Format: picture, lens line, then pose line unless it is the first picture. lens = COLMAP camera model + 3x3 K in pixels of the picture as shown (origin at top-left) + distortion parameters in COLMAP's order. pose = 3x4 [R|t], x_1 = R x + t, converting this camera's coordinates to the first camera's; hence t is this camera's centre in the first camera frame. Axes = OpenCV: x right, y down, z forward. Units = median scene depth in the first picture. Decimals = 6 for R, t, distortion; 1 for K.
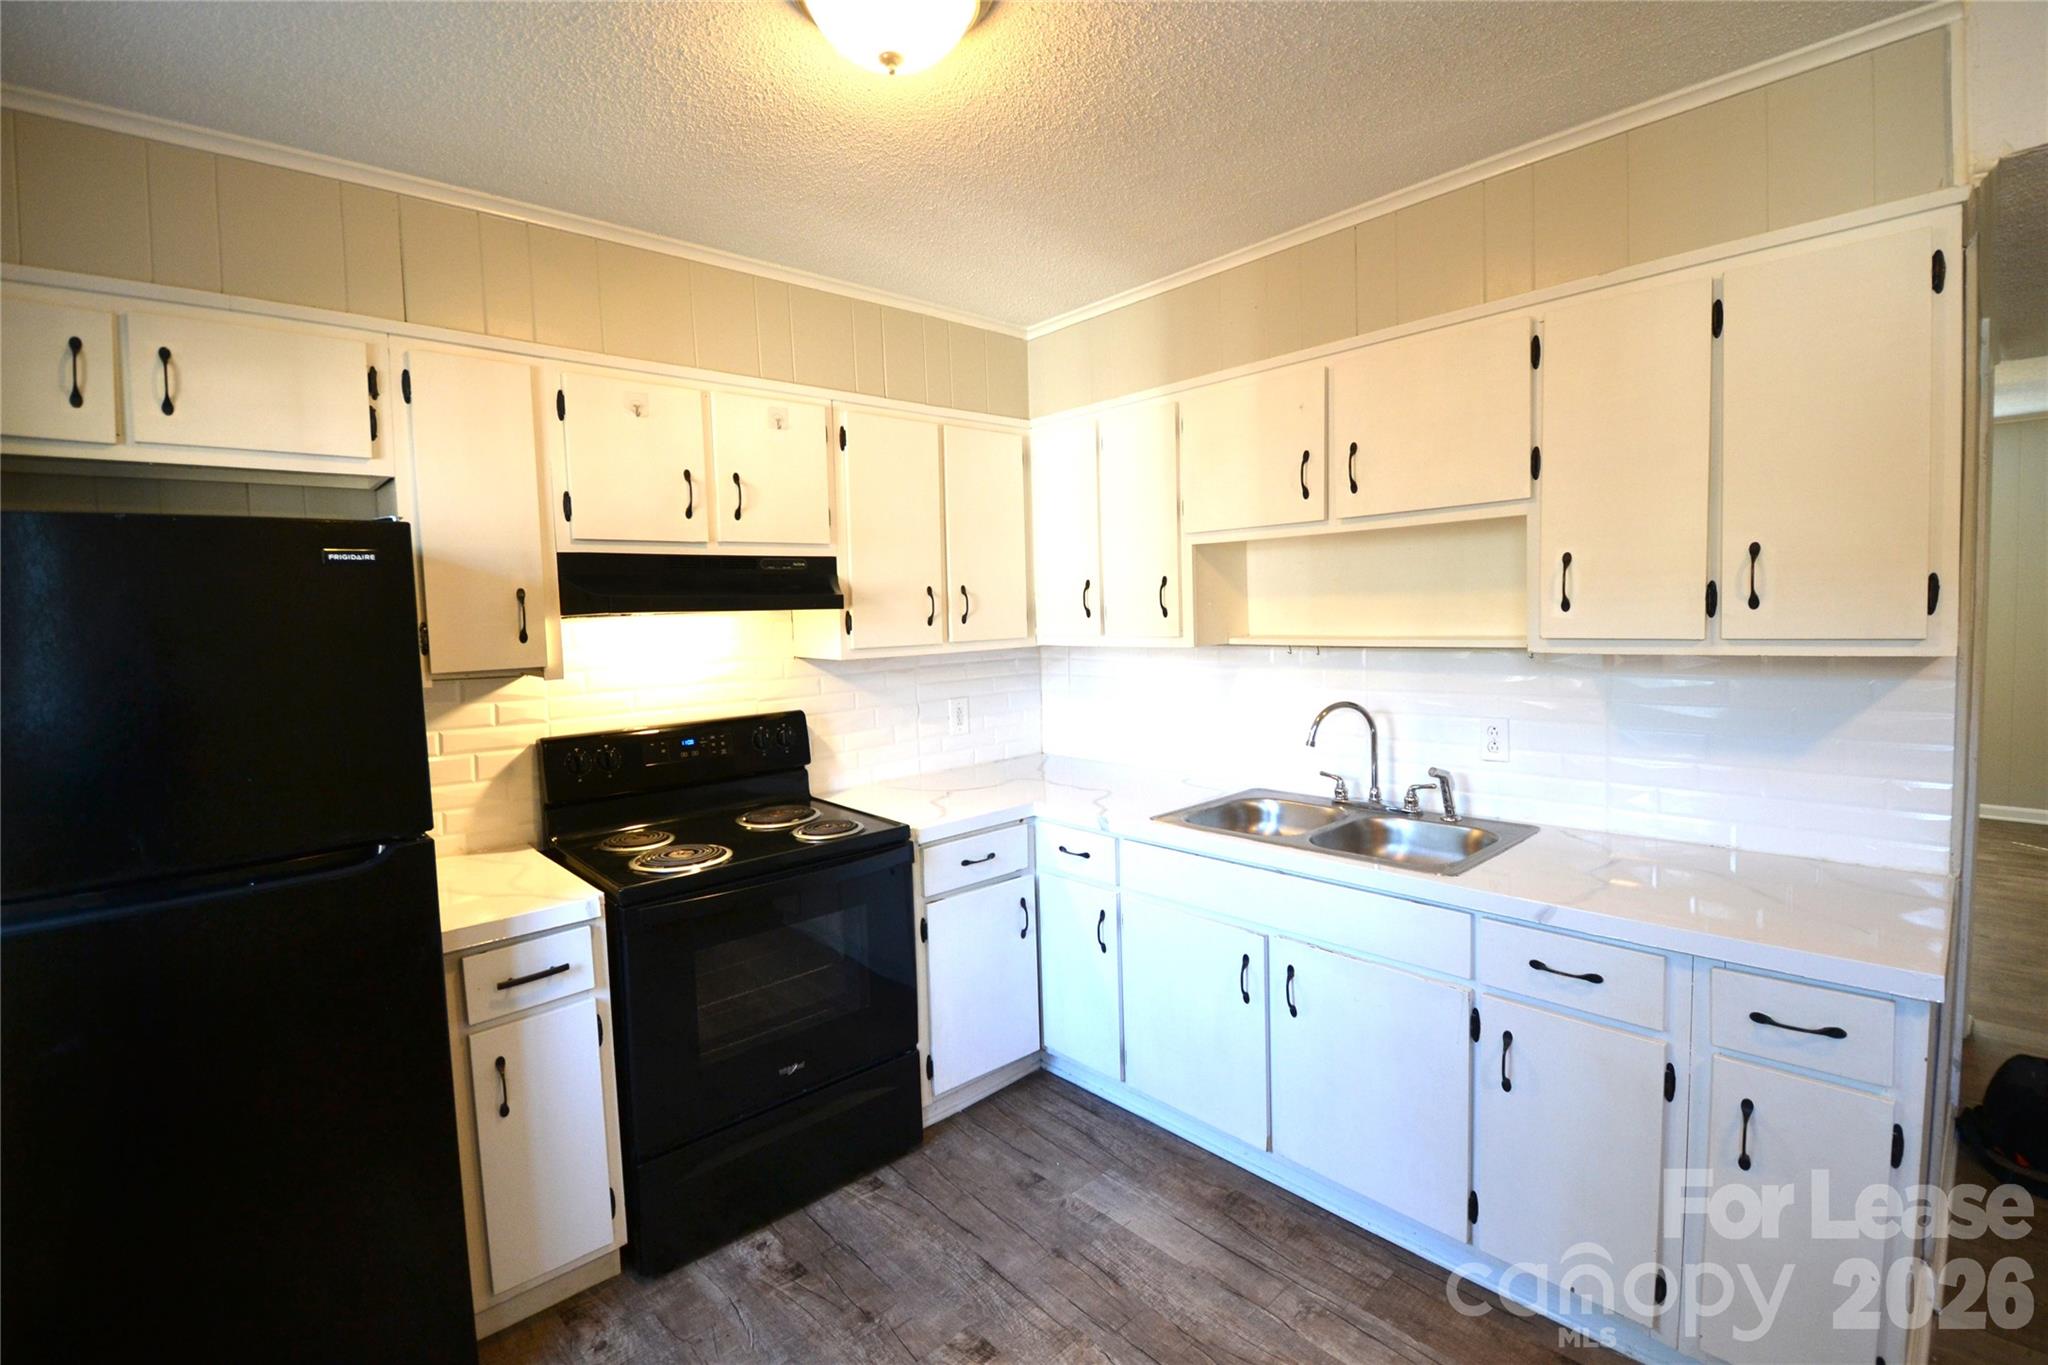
lens RADIAL K [[904.5, 0, 1022.8], [0, 904.5, 664.9], [0, 0, 1]] dist [0.000302, -0.015658]
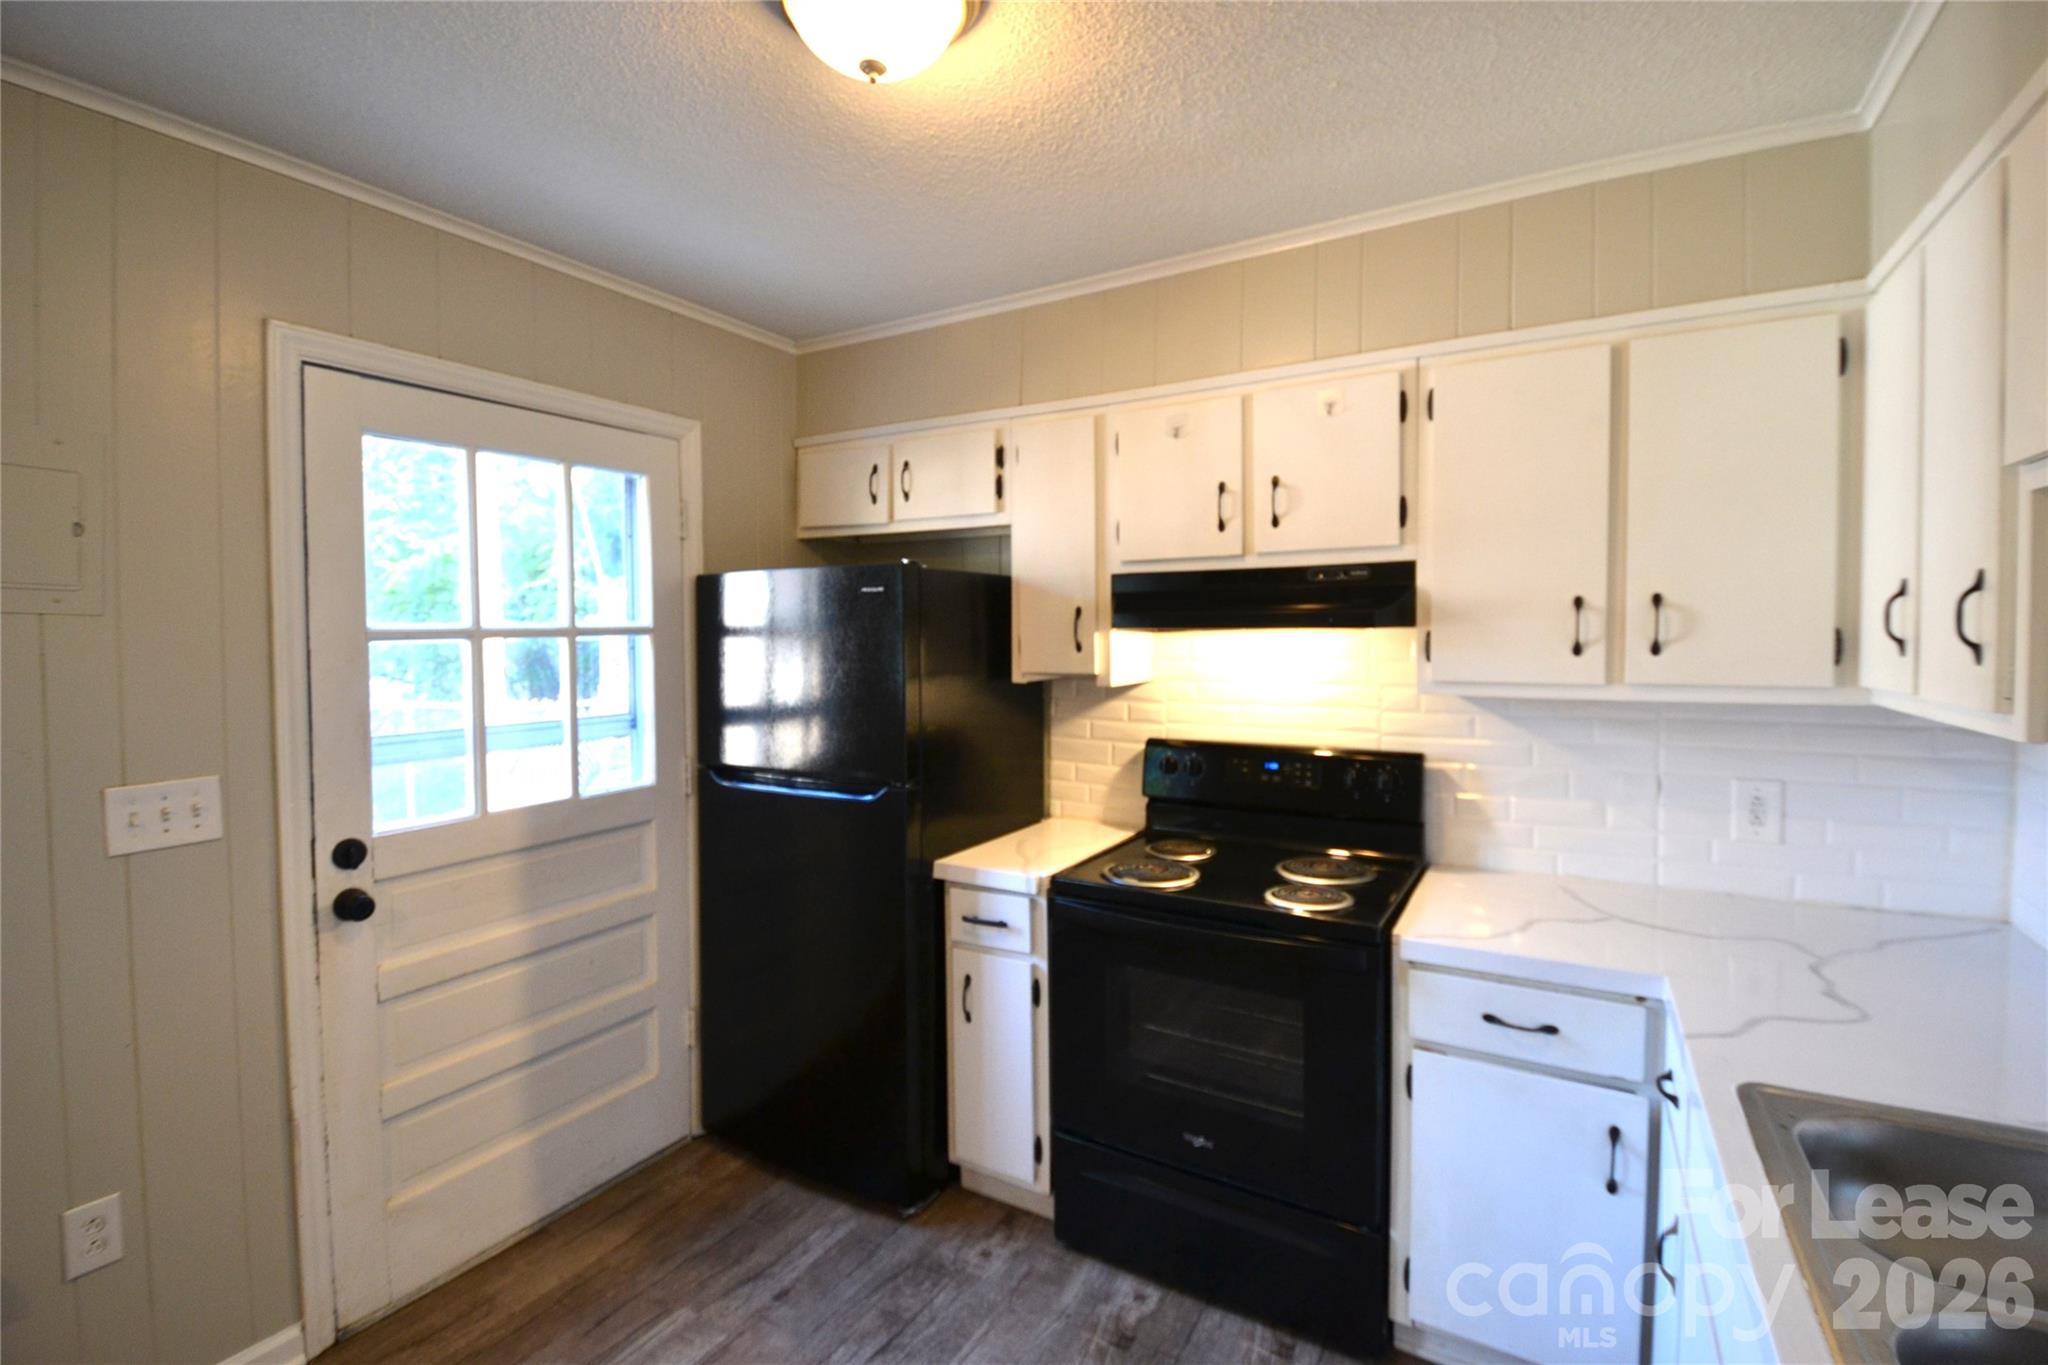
lens RADIAL K [[908.9, 0, 1027.6], [0, 908.9, 663.3], [0, 0, 1]] dist [0.027782, -0.030982]
pose [[0.299256, 0.061644, -0.952180, 0.498249], [-0.061539, 0.997080, 0.045211, -0.053038], [0.952186, 0.045066, 0.302175, 0.510811]]
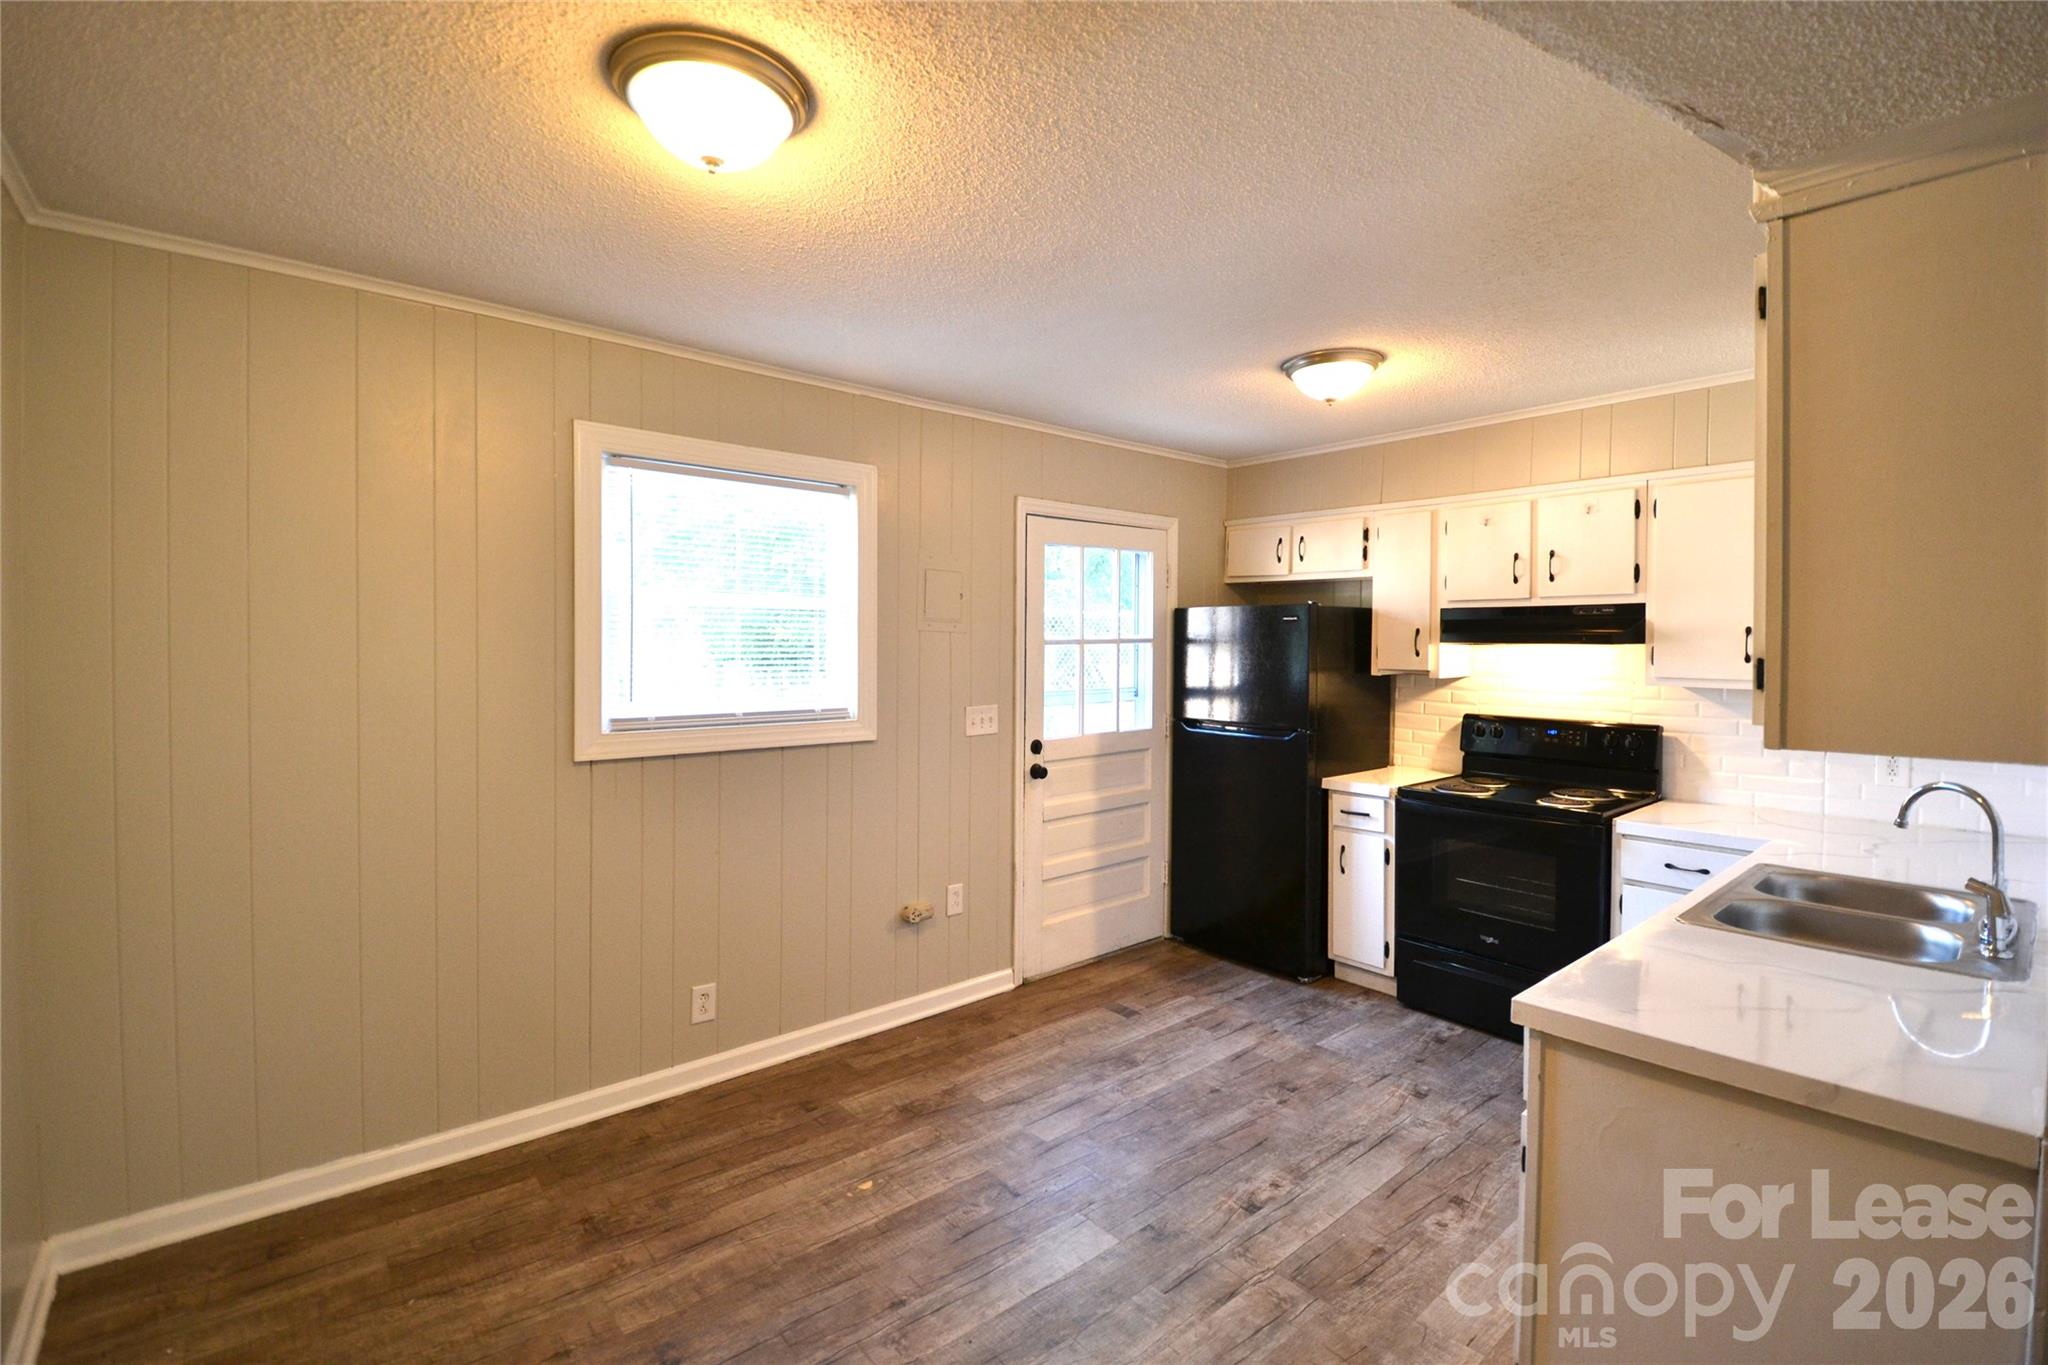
lens RADIAL K [[908.9, 0, 1027.6], [0, 908.9, 663.3], [0, 0, 1]] dist [0.027782, -0.030982]
pose [[-0.030916, 0.056449, -0.997927, 1.231581], [-0.064395, 0.996217, 0.058347, -0.062046], [0.997445, 0.066065, -0.027165, 0.207814]]
